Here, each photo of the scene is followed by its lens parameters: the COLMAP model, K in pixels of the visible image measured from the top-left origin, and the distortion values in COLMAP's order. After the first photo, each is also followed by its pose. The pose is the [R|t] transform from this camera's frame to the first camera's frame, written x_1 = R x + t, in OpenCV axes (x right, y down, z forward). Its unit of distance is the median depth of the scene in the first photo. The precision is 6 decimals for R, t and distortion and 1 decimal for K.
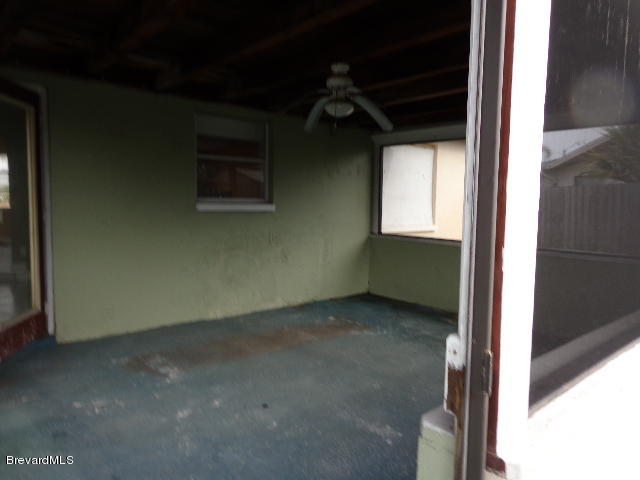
lens RADIAL K [[454.0, 0, 322.4], [0, 454.0, 240.1], [0, 0, 1]] dist [-0.012732, 0.005856]
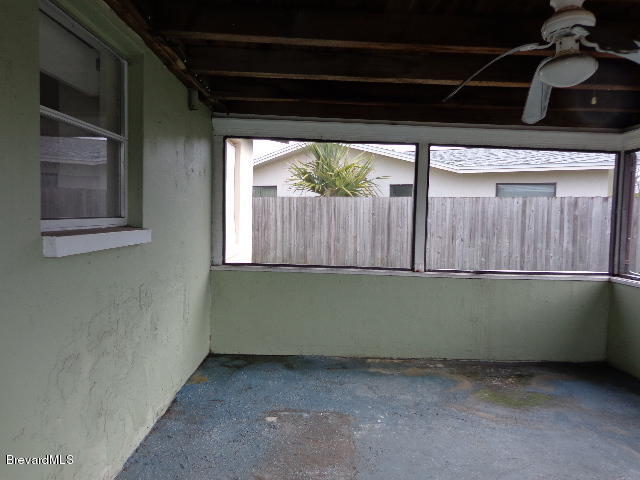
lens RADIAL K [[454.0, 0, 320.0], [0, 454.0, 238.3], [0, 0, 1]] dist [-0.012732, 0.005856]
pose [[0.651287, -0.040567, 0.757746, -0.325090], [0.047772, 0.998781, 0.012411, -0.059496], [-0.757326, 0.028115, 0.652431, 0.472794]]
